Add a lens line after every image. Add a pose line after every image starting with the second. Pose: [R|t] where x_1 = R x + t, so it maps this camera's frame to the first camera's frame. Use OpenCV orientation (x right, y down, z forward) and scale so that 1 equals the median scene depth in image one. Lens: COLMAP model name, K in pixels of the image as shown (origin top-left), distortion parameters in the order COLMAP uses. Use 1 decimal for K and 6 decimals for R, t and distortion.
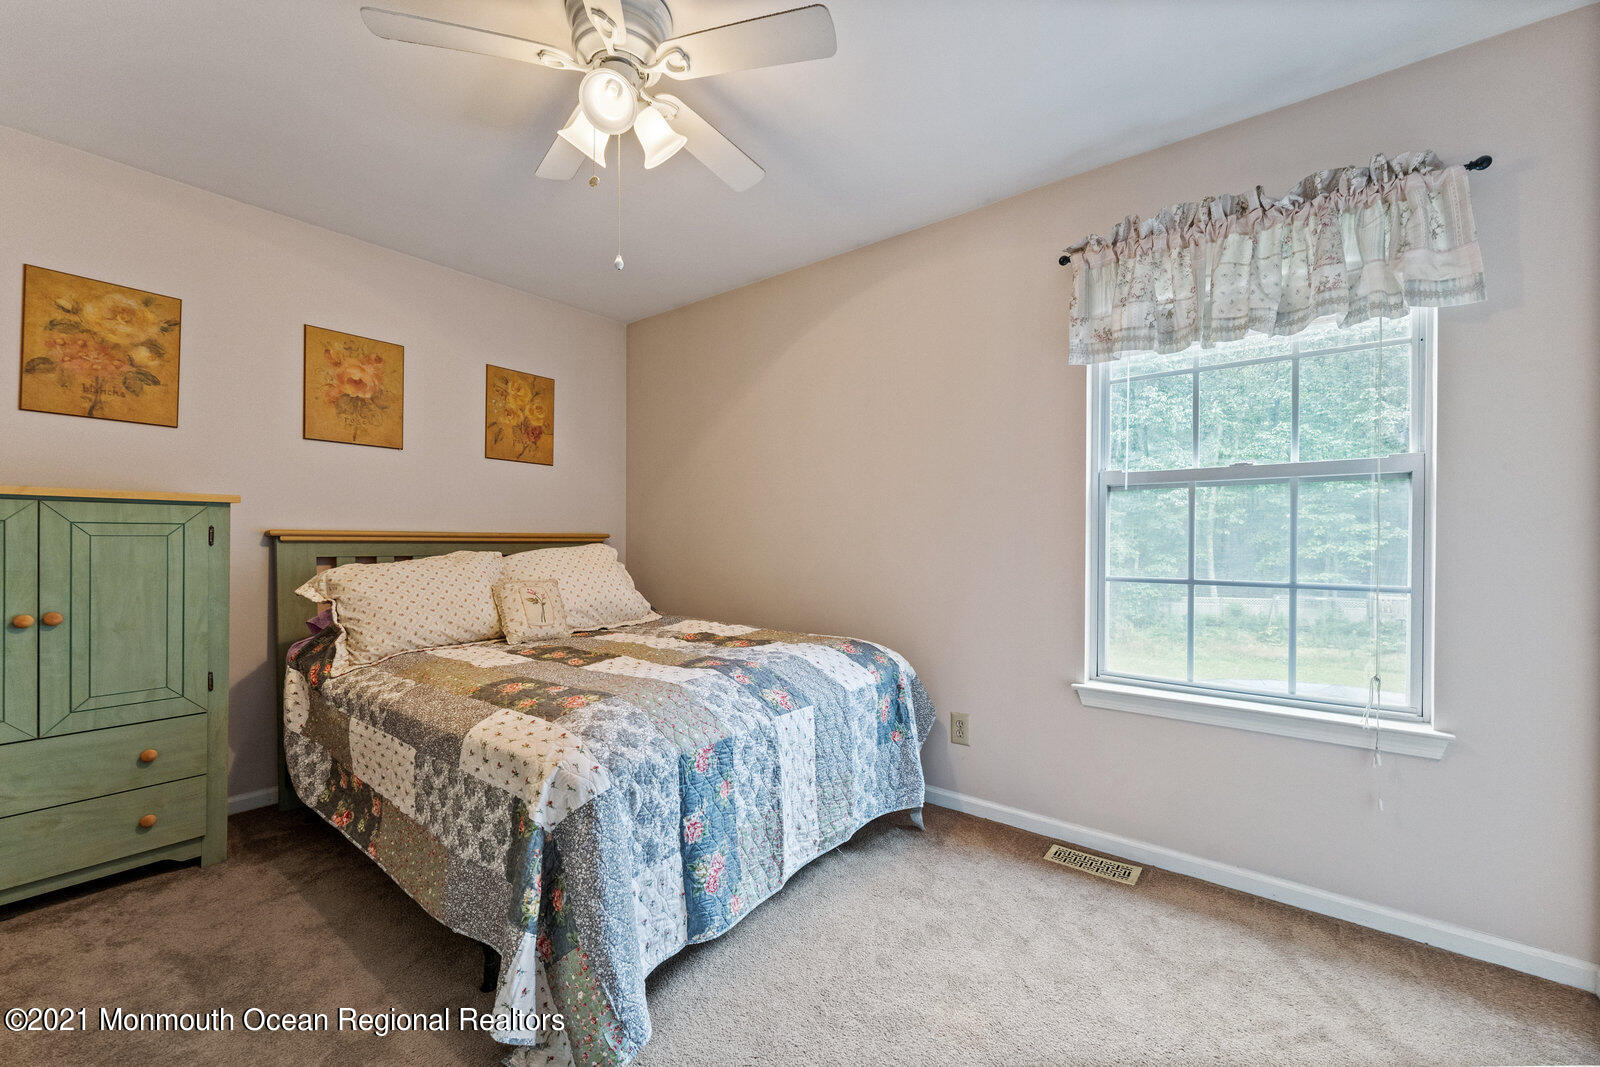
lens RADIAL K [[635.1, 0, 799.3], [0, 635.1, 547.2], [0, 0, 1]] dist [0.000243, -0.000019]
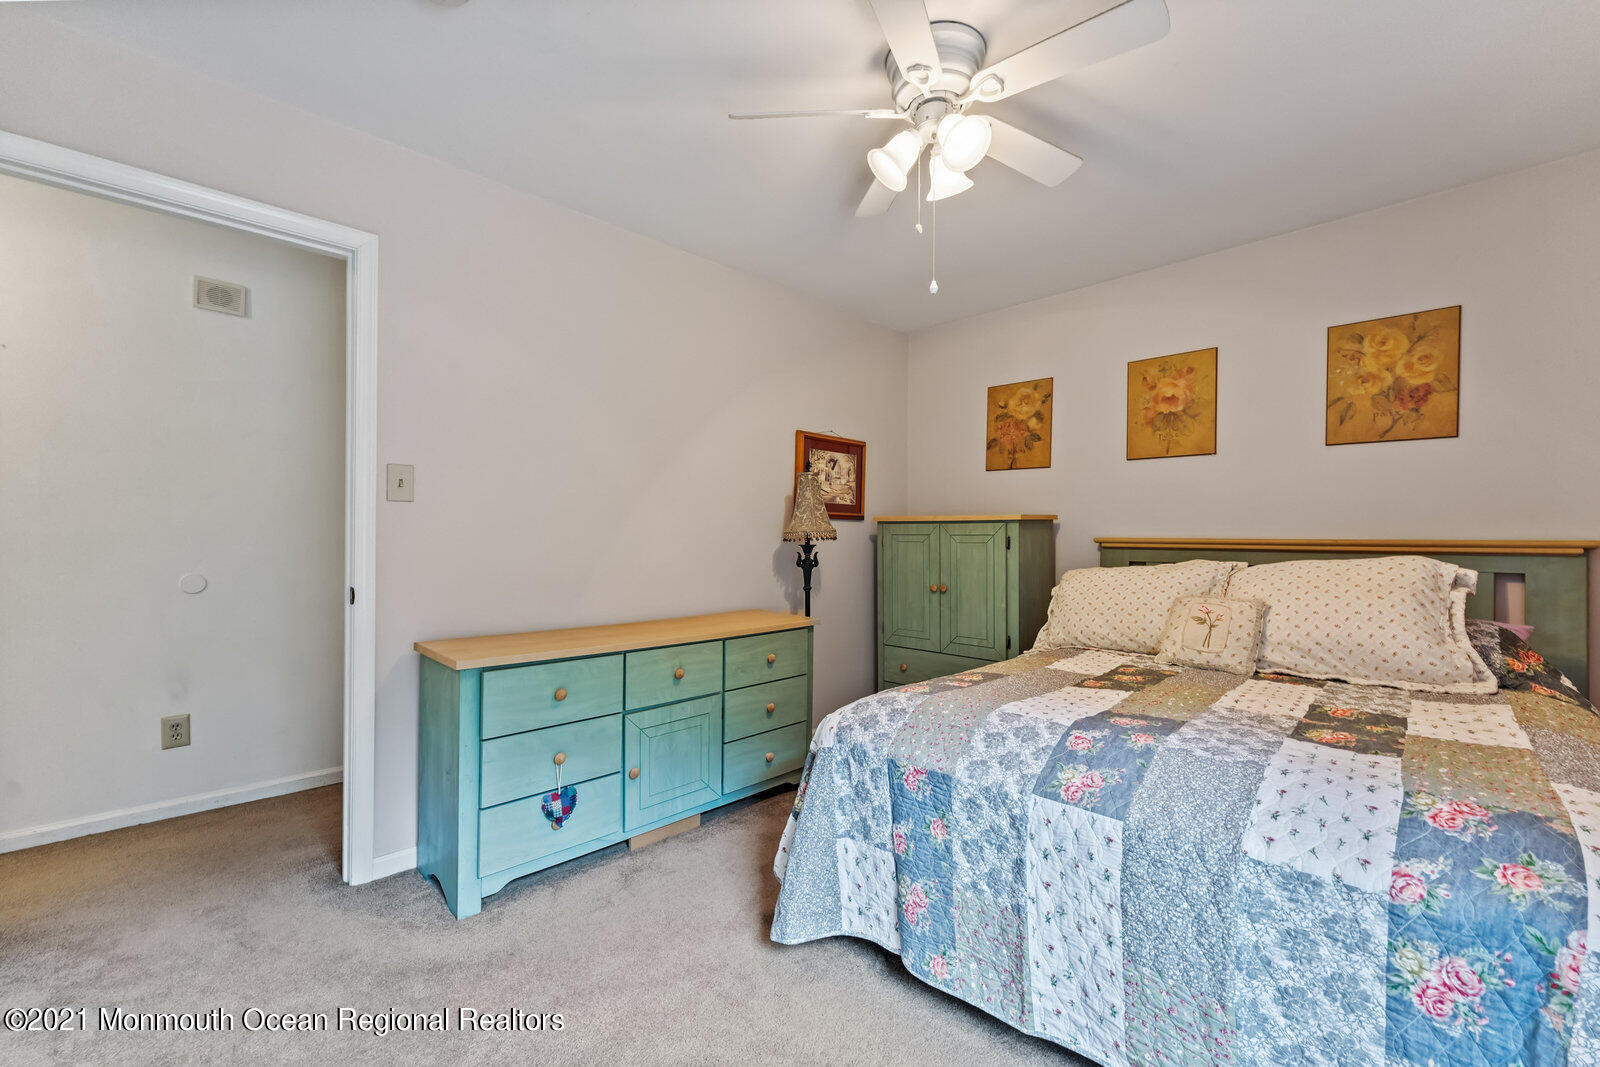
lens RADIAL K [[654.5, 0, 793.4], [0, 654.5, 536.5], [0, 0, 1]] dist [0.000302, 0.000030]
pose [[-0.127062, -0.005783, -0.991878, 0.576129], [-0.017539, 0.999840, -0.003583, -0.016552], [0.991740, 0.016941, -0.127143, 0.632195]]
